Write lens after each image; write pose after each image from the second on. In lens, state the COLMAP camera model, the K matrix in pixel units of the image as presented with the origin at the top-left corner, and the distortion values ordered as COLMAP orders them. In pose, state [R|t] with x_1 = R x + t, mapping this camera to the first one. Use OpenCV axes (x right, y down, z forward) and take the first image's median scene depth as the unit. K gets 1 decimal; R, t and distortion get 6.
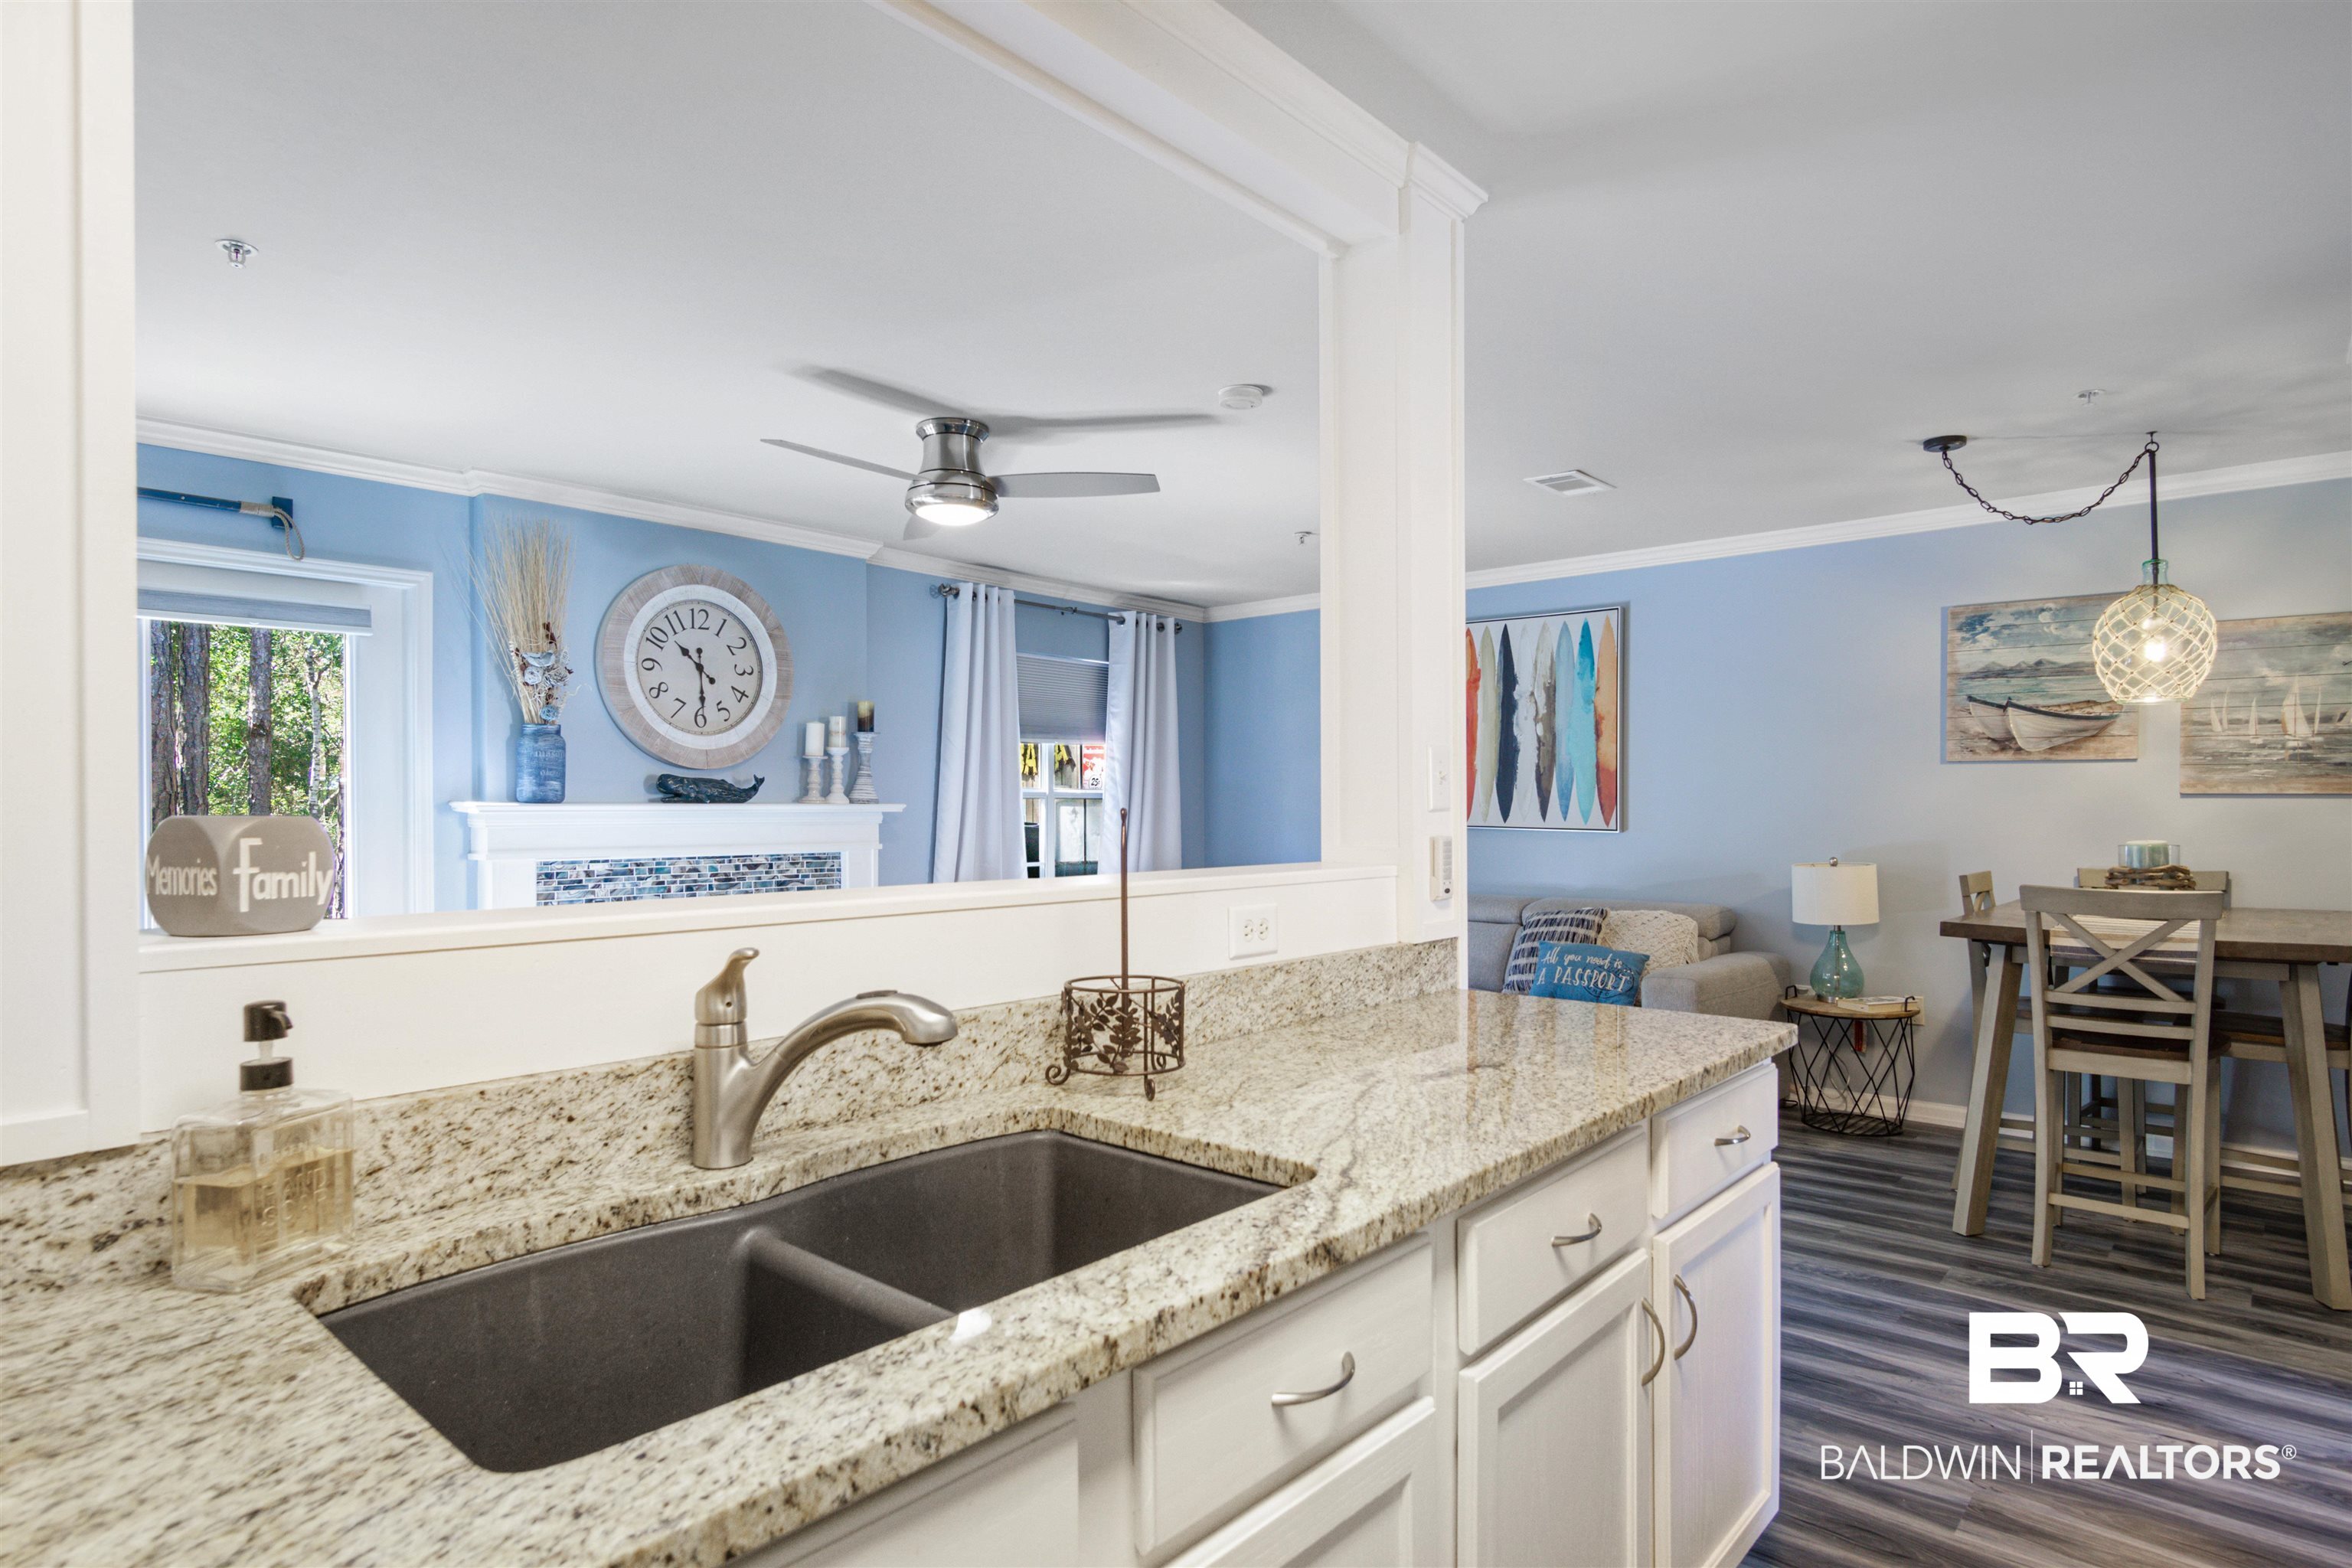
lens RADIAL K [[1257.3, 0, 1180.9], [0, 1257.3, 818.4], [0, 0, 1]] dist [-0.004879, 0.003668]
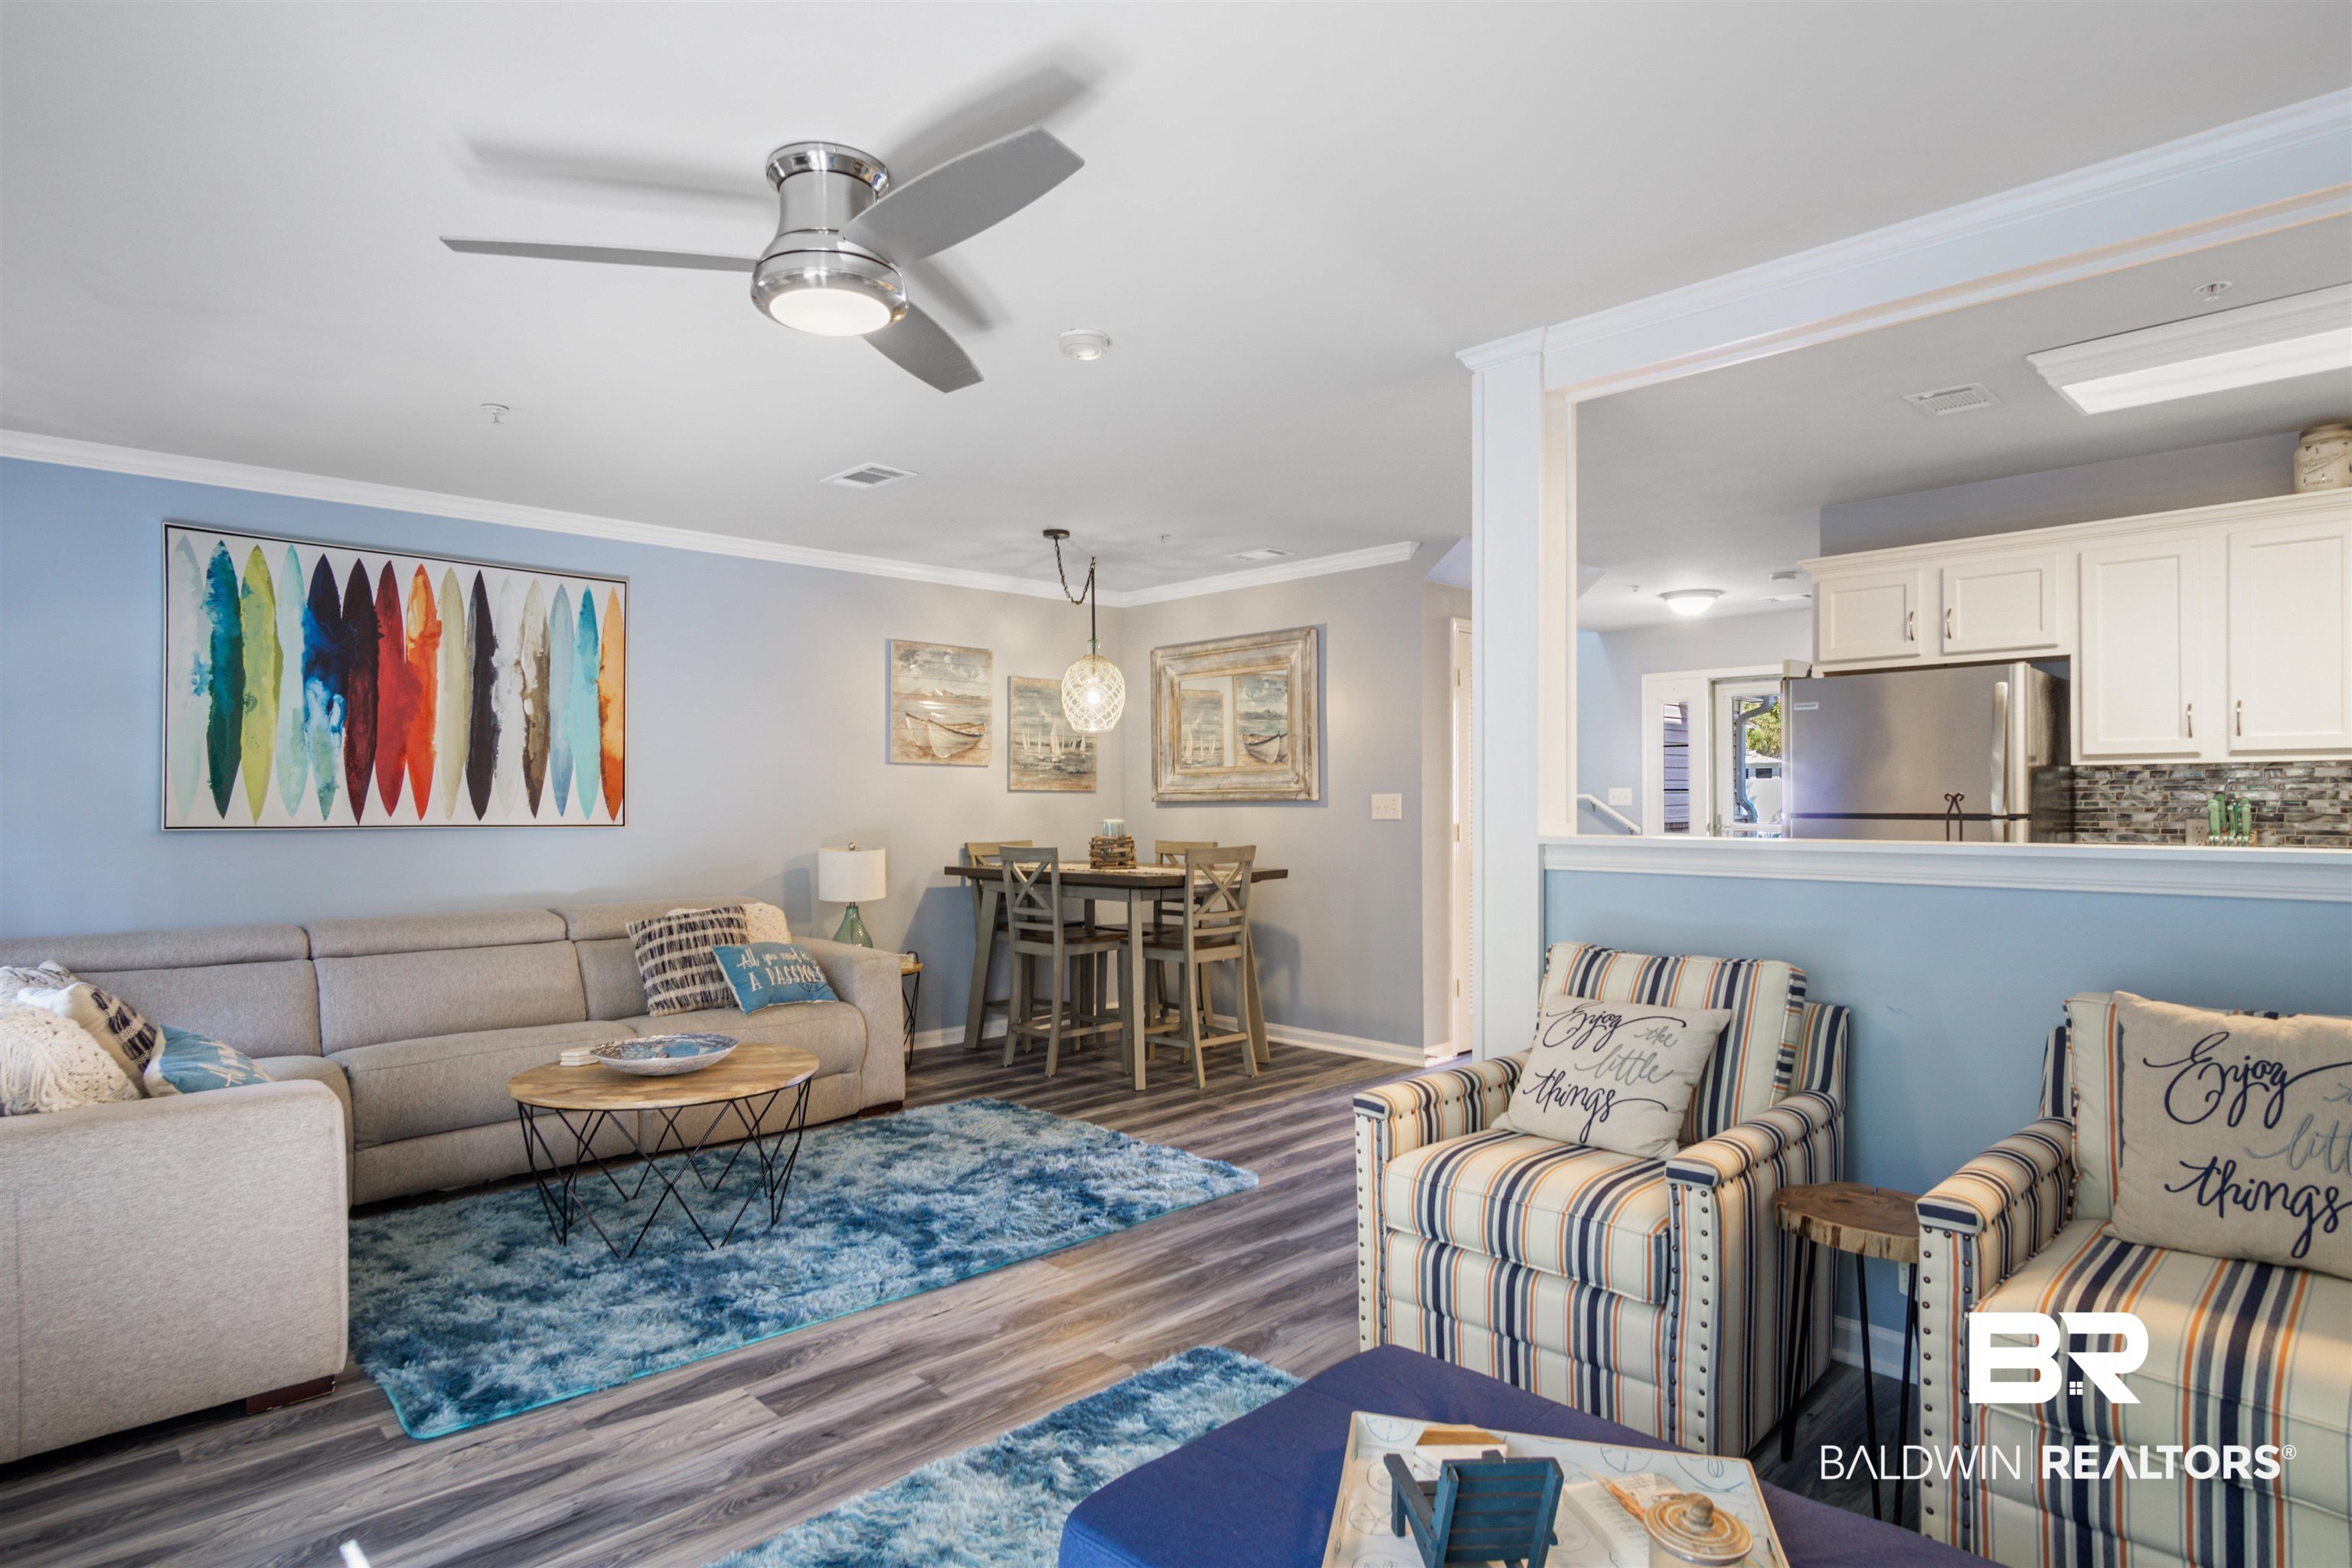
lens RADIAL K [[1257.3, 0, 1164.8], [0, 1257.3, 794.4], [0, 0, 1]] dist [-0.004879, 0.003668]
pose [[0.084772, 0.003819, 0.996393, -0.600046], [0.013517, 0.999896, -0.004982, -0.003599], [-0.996309, 0.013891, 0.084712, 0.604893]]
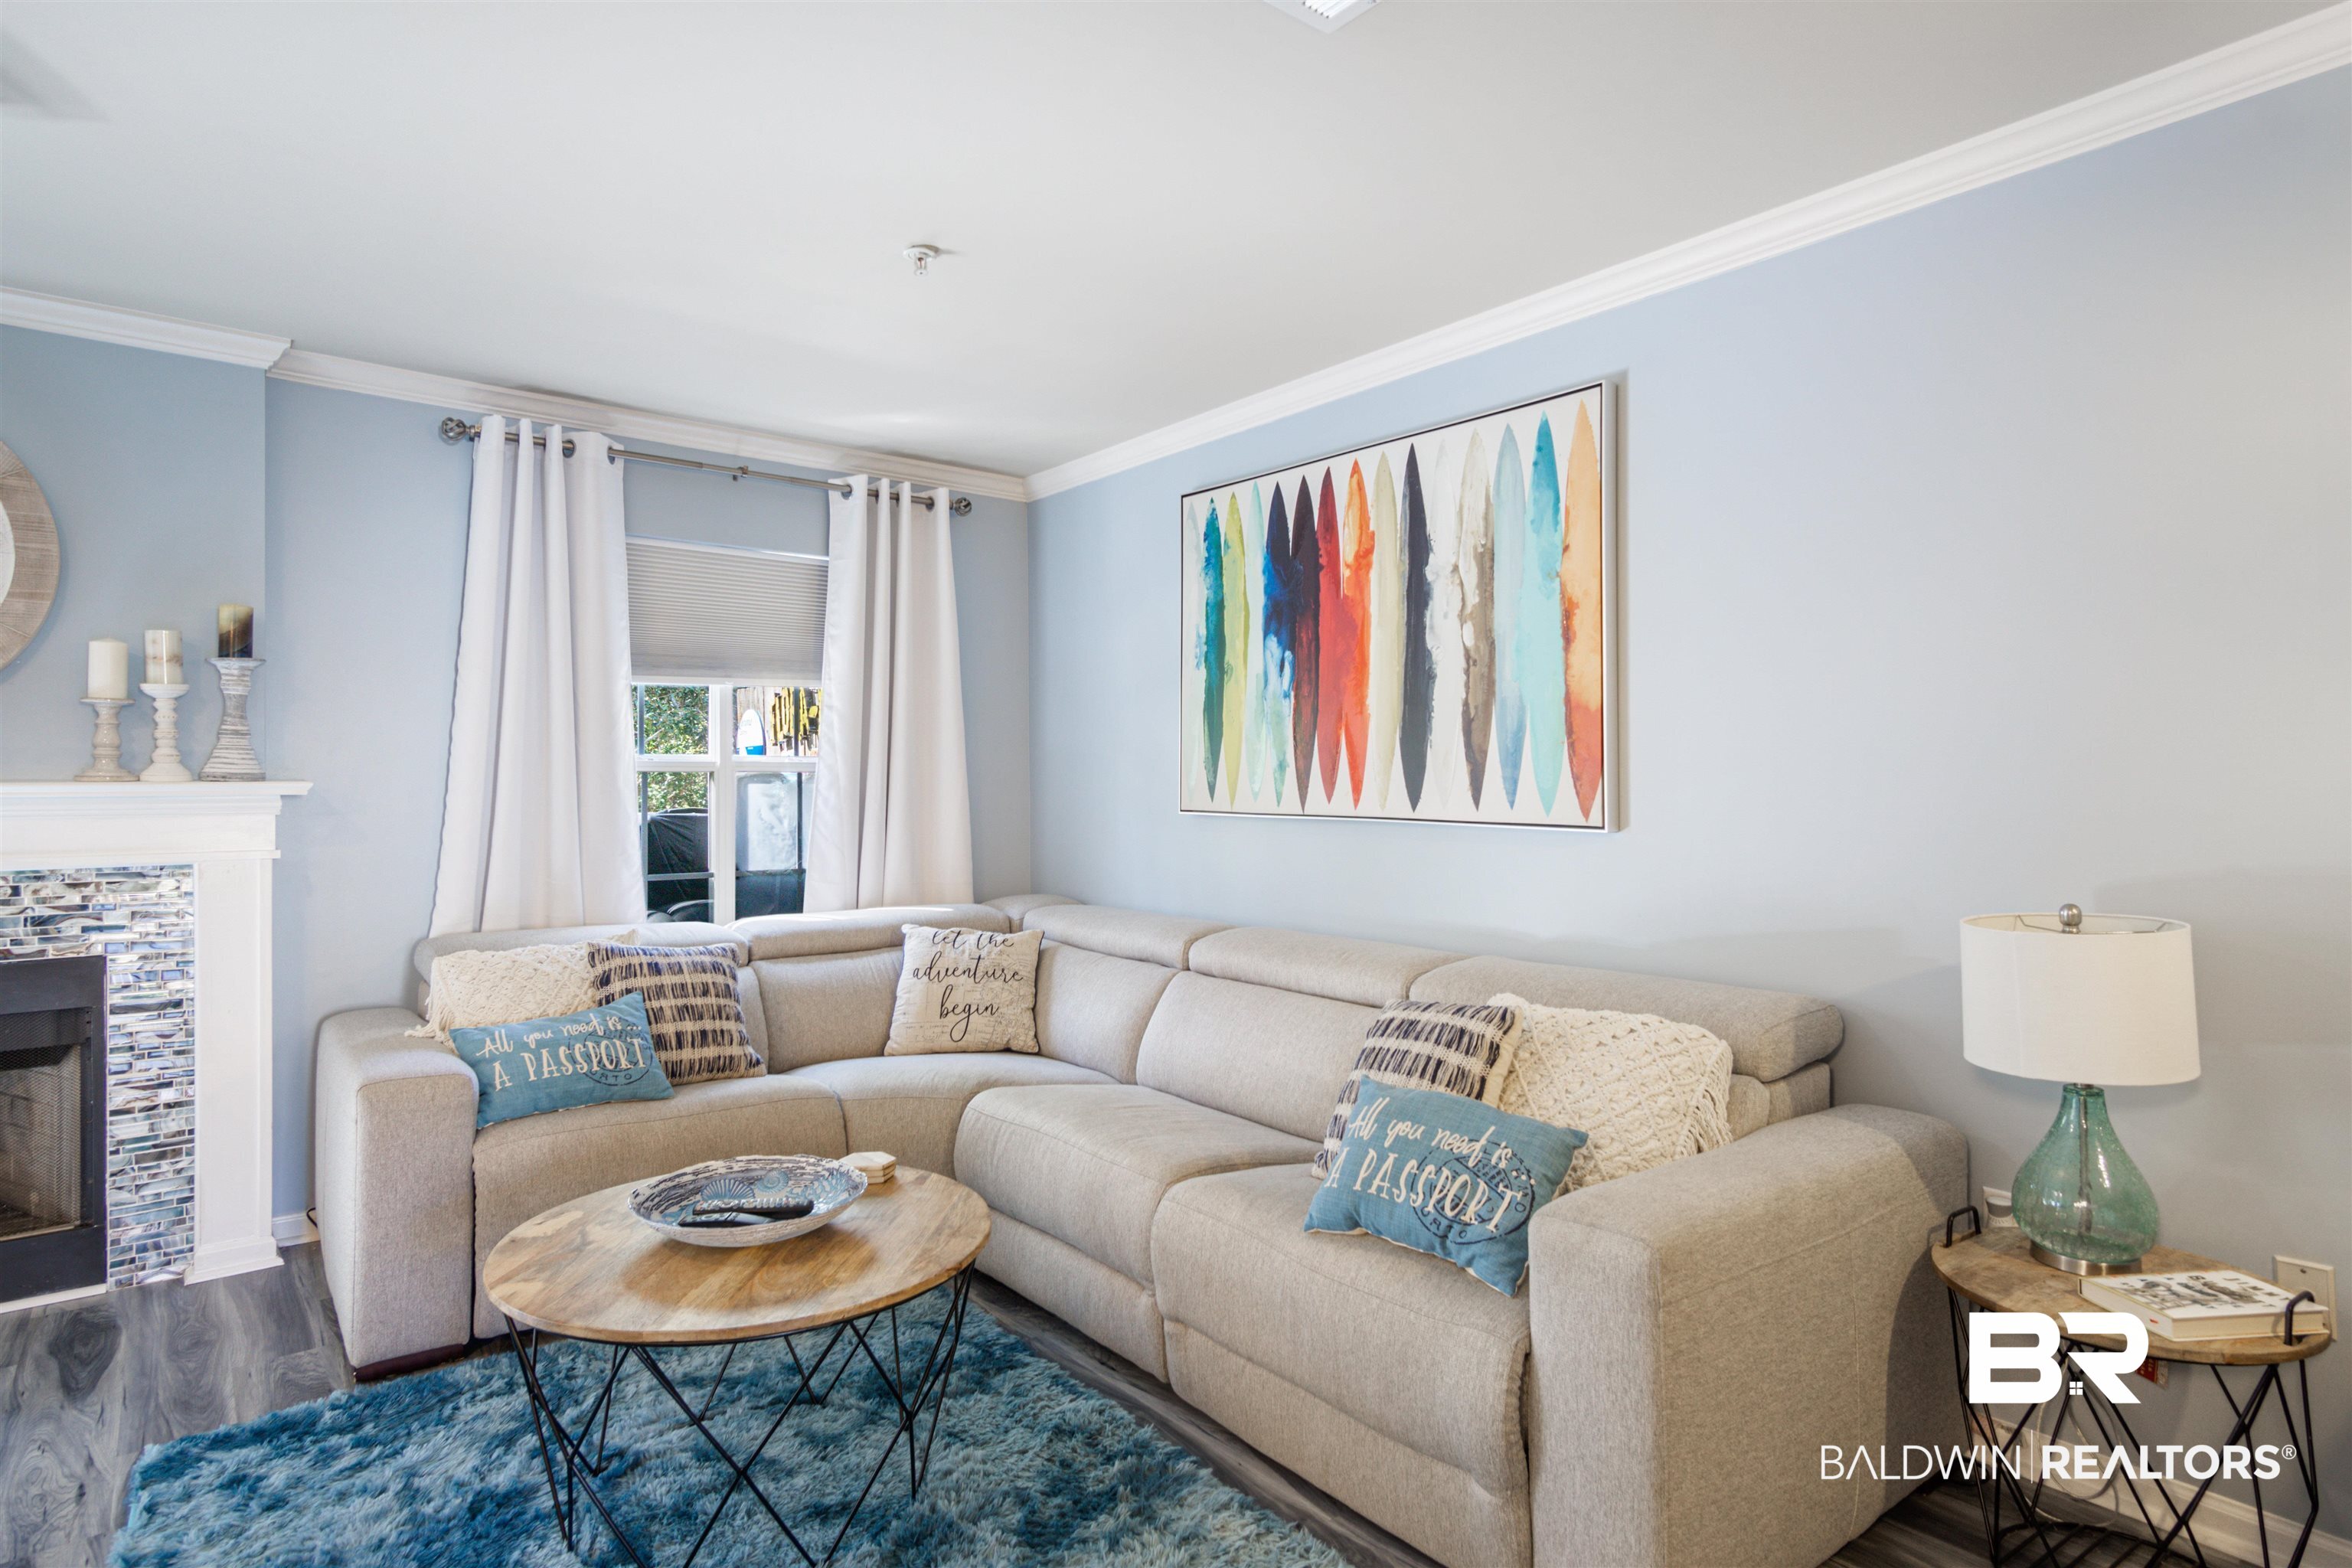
lens RADIAL K [[1257.3, 0, 1167.8], [0, 1257.3, 777.7], [0, 0, 1]] dist [-0.004879, 0.003668]
pose [[0.985031, -0.004735, -0.172313, 0.298275], [0.002513, 0.999911, -0.013109, -0.004917], [0.172360, 0.012479, 0.984955, 0.542991]]
